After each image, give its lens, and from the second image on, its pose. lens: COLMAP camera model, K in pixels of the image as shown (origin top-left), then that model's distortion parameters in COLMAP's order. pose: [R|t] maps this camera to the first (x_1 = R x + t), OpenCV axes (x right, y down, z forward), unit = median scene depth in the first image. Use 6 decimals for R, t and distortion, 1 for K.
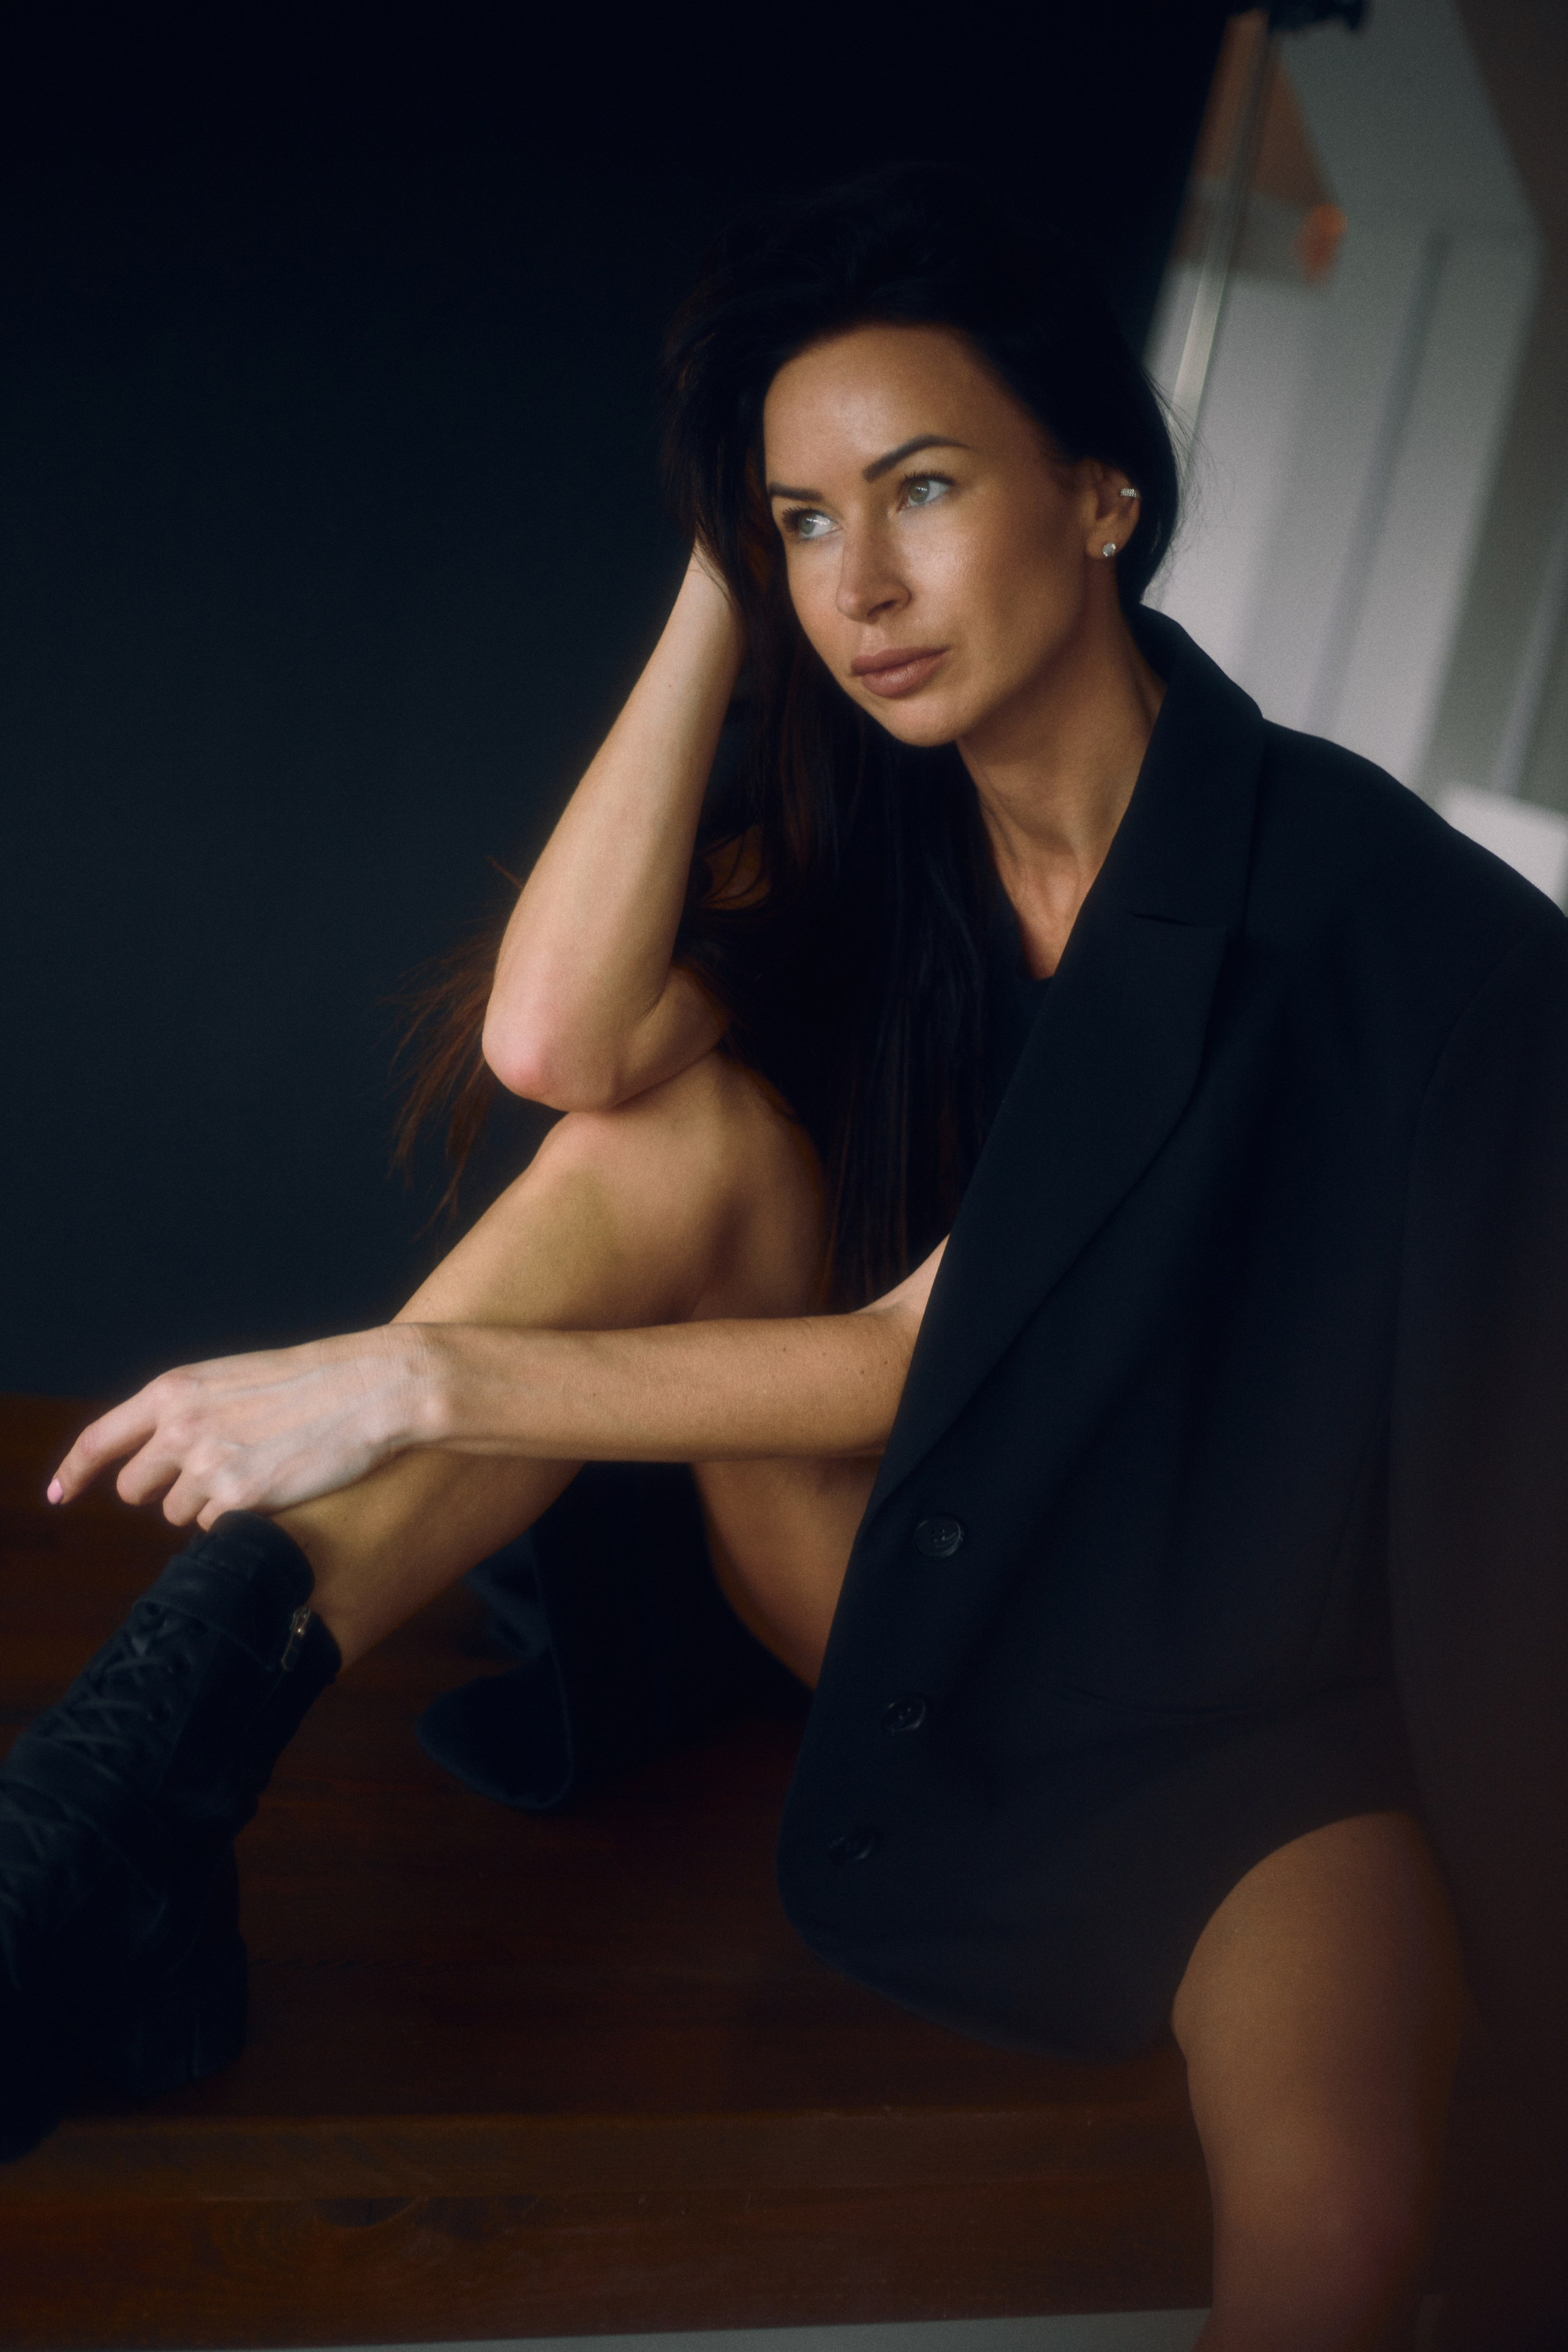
lens RADIAL K [[3437.9, 0, 784.0], [0, 3437.9, 1176.0], [0, 0, 1]] dist [-0.001102, -0.110827]
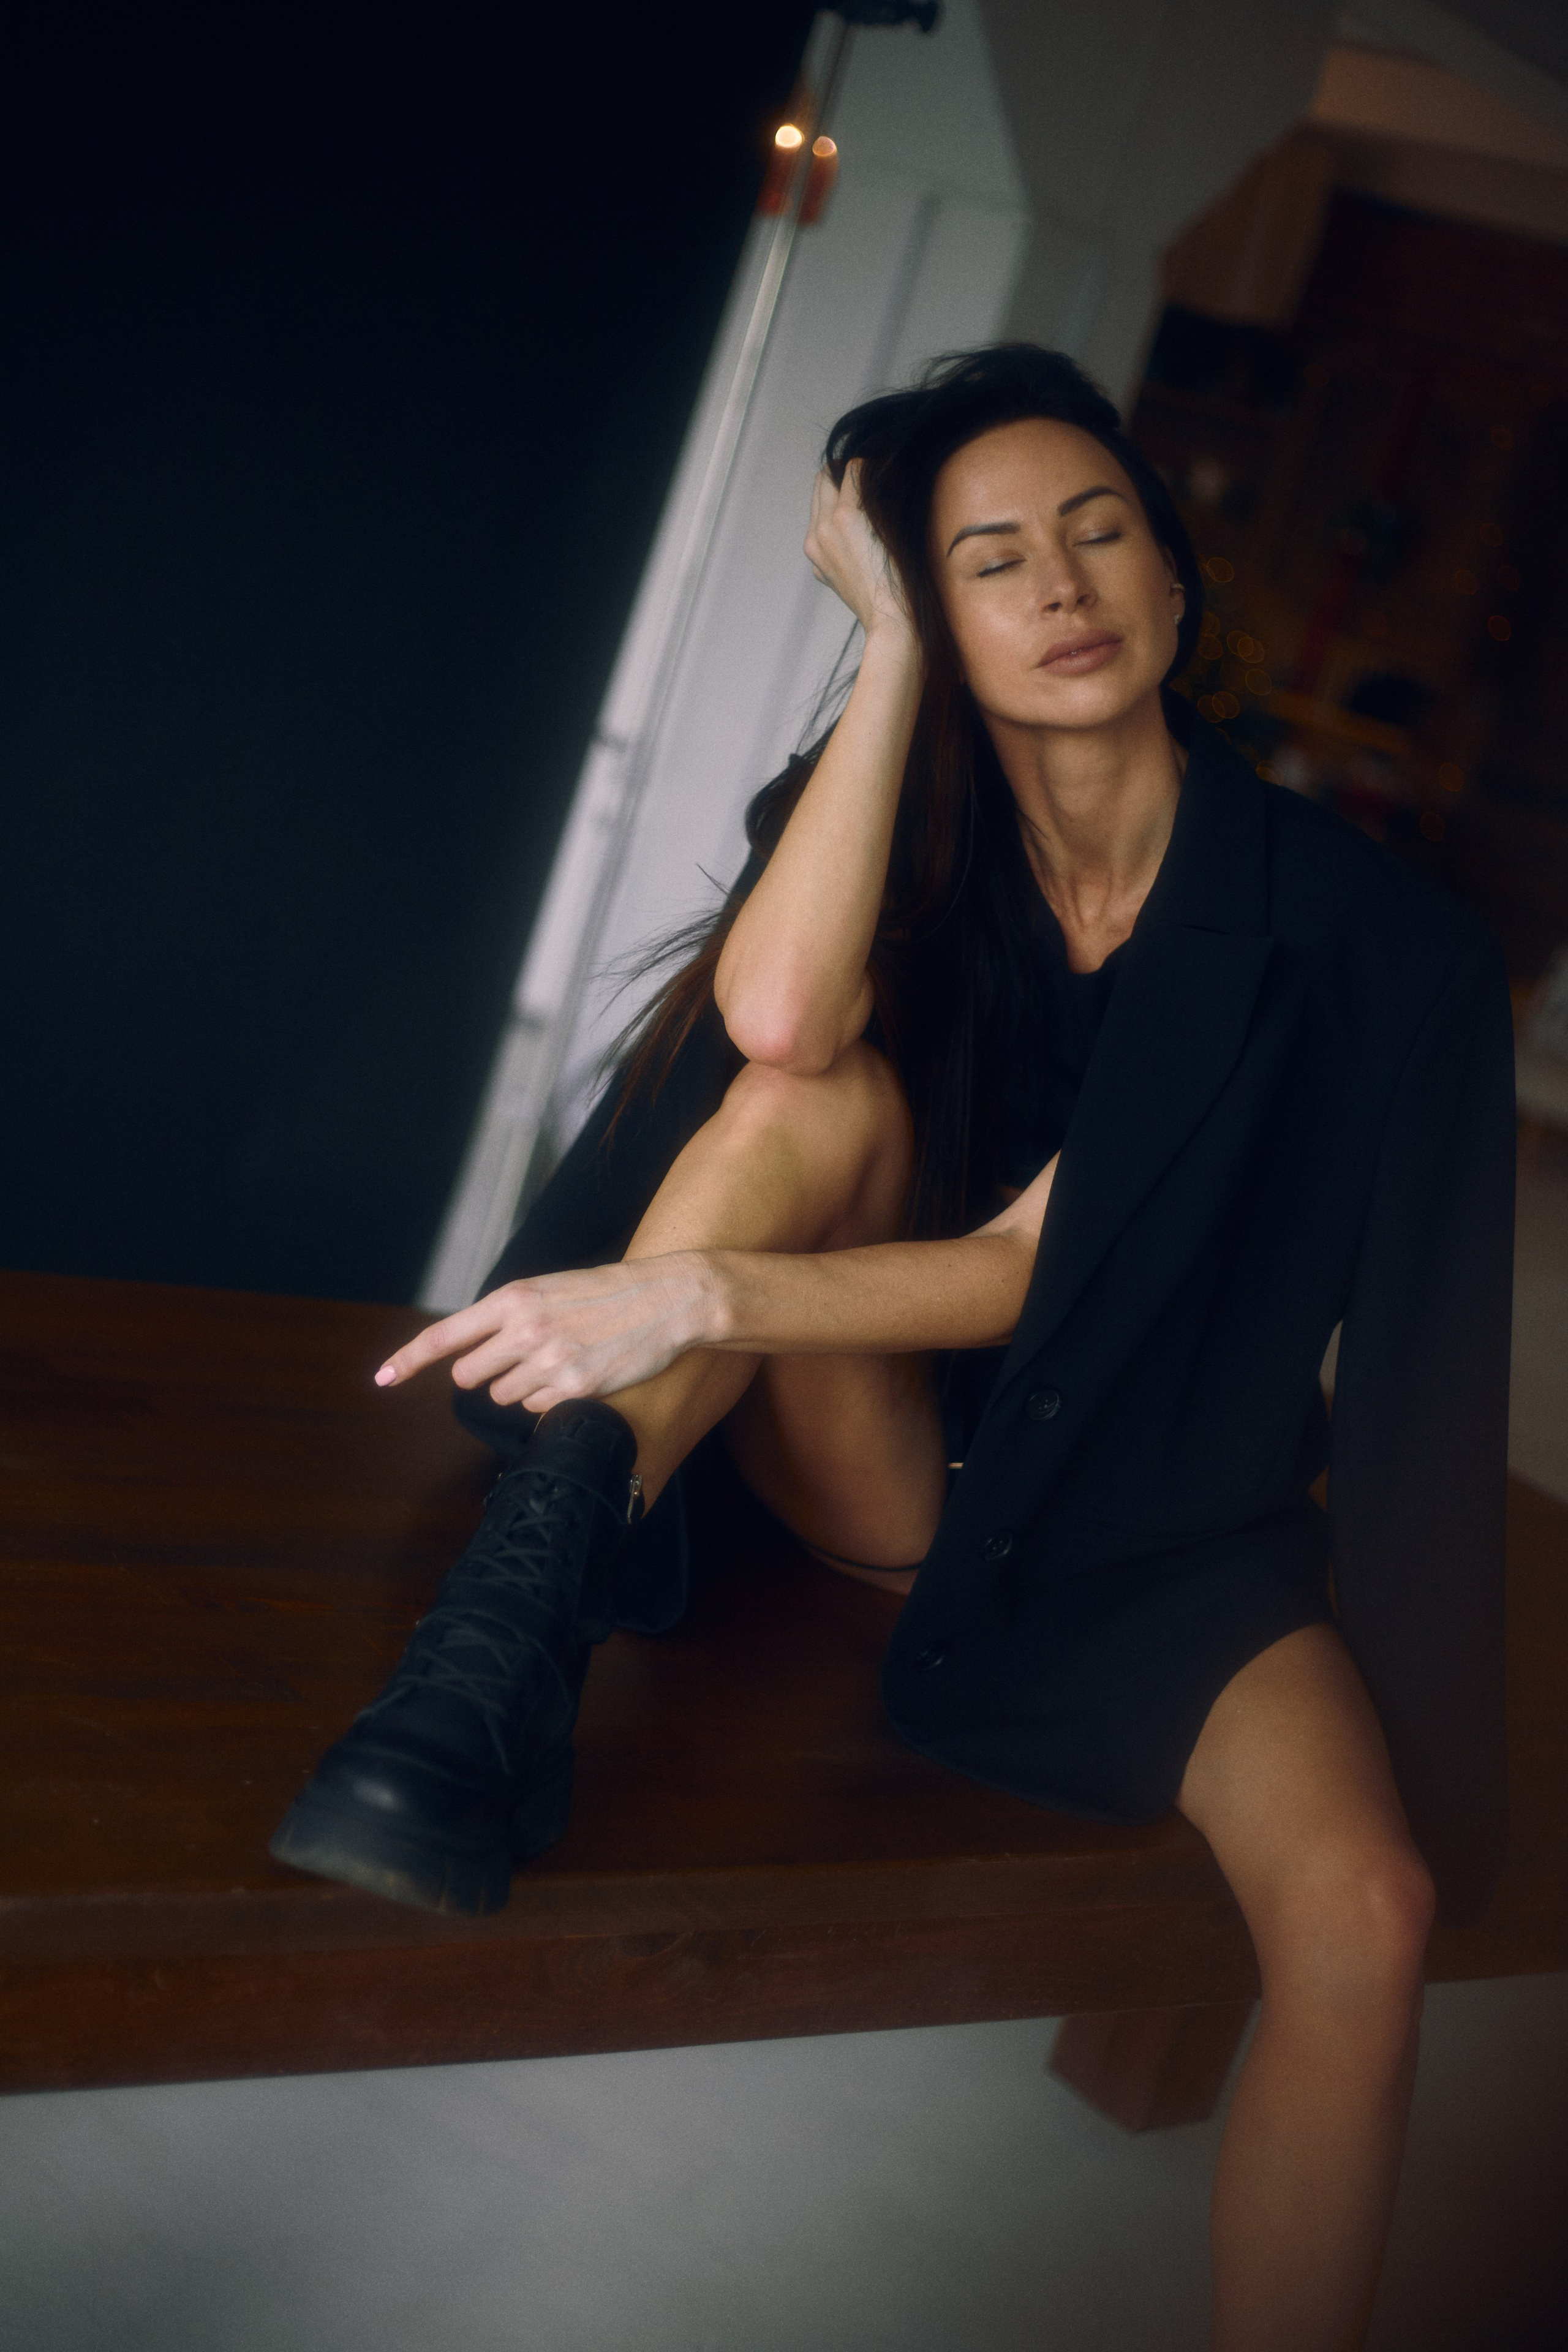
lens RADIAL K [[3437.9, 0, 784.0], [0, 3437.9, 1176.0], [0, 0, 1]] dist [-0.001102, -0.110827]
pose [[0.966819, 0.023775, 0.254354, -0.401272], [-0.038170, 0.997927, 0.051808, -0.051142], [-0.252595, -0.059798, 0.965723, -0.227515]]
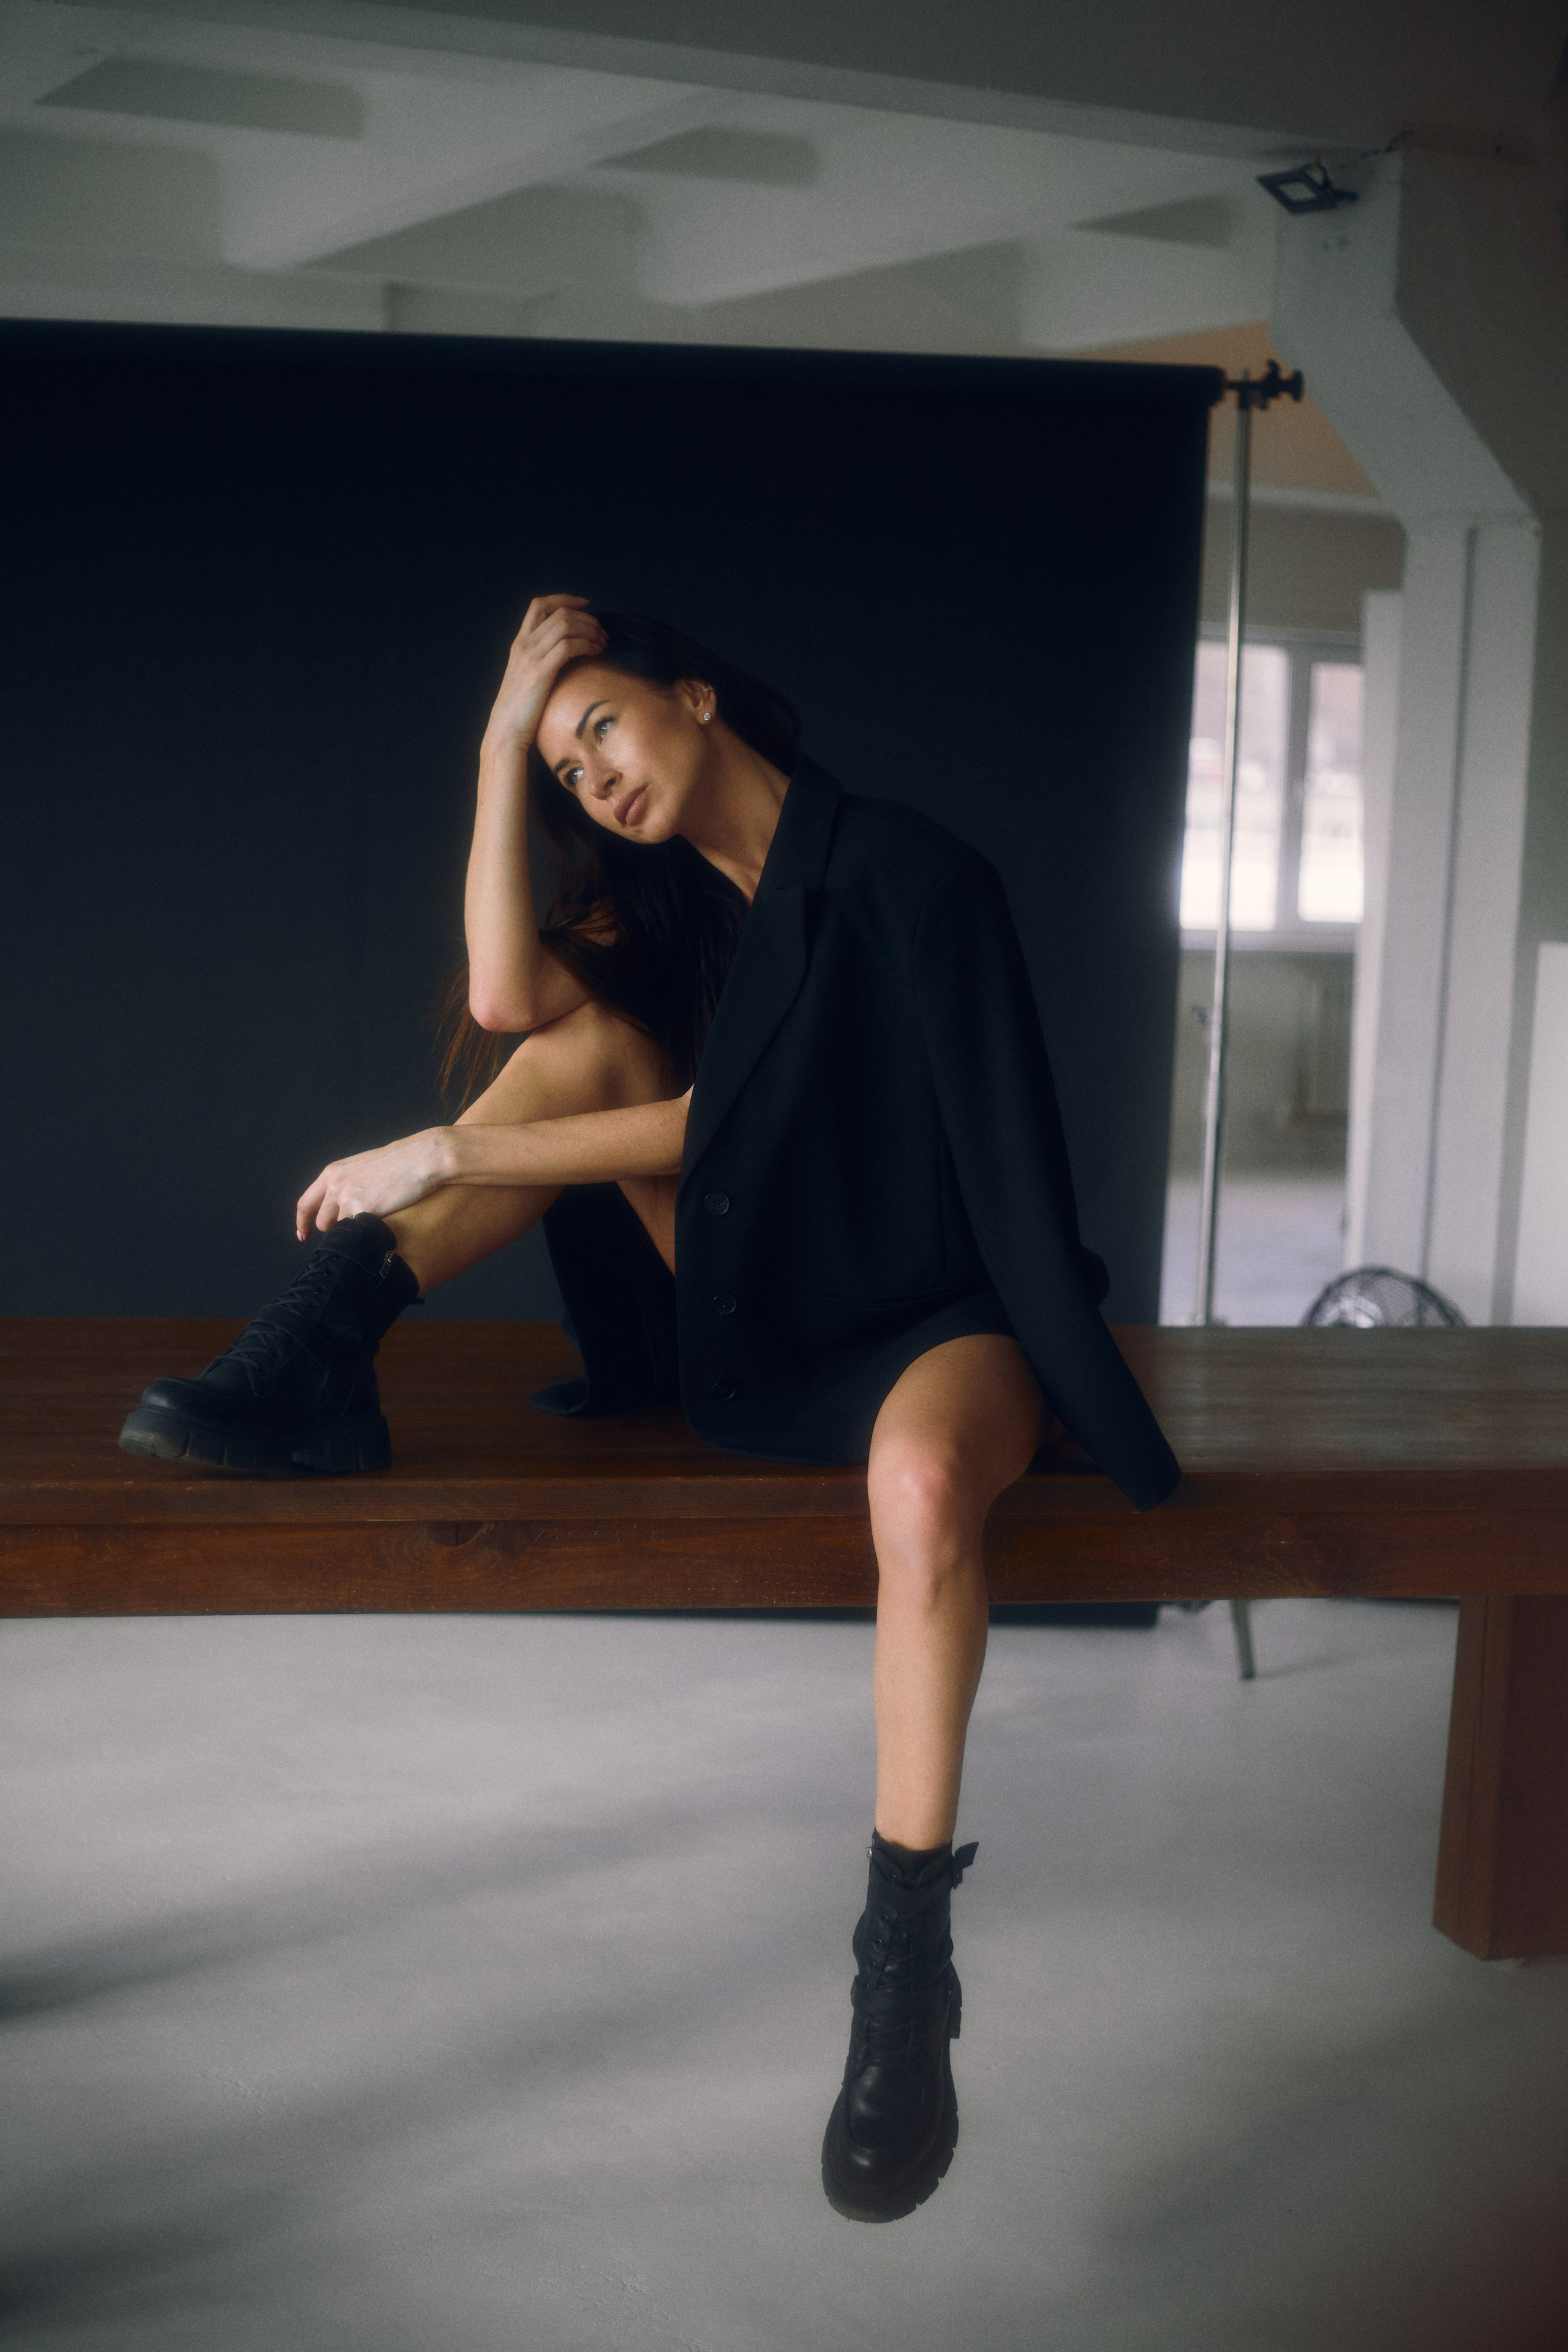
lens RADIAL K [[3437.9, 0, 784.0], [0, 3437.9, 1176.0], [0, 0, 1]] dist [-0.001102, -0.110827]
pose [[0.970356, -0.150483, -0.189116, 0.494921], [0.122093, 0.980535, -0.153765, 0.426470], [0.208574, 0.126117, 0.969841, -1.000860]]
